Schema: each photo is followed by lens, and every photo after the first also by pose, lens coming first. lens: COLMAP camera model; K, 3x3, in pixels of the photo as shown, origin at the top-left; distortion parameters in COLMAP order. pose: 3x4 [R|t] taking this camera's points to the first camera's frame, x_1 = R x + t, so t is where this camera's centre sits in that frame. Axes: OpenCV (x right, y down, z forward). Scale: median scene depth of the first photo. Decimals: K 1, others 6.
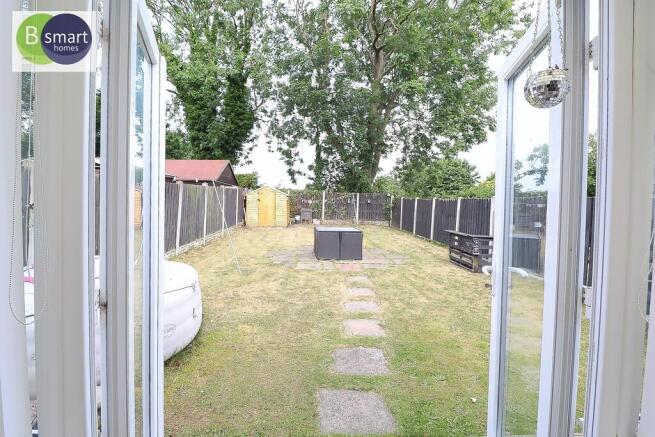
lens RADIAL K [[302.8, 0, 327.5], [0, 302.8, 218.5], [0, 0, 1]] dist [-0.000084, -0.000017]
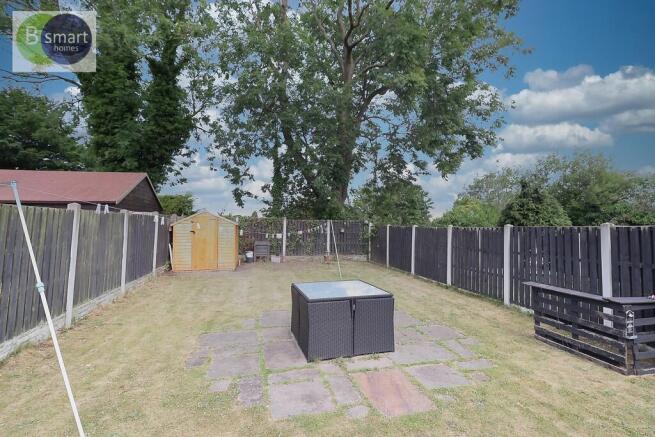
lens RADIAL K [[302.3, 0, 327.5], [0, 302.3, 218.5], [0, 0, 1]] dist [-0.022499, -0.000081]
pose [[0.984740, -0.009389, 0.173780, -0.037920], [0.024636, 0.996009, -0.085787, -0.021086], [-0.172281, 0.088759, 0.981041, 0.235363]]
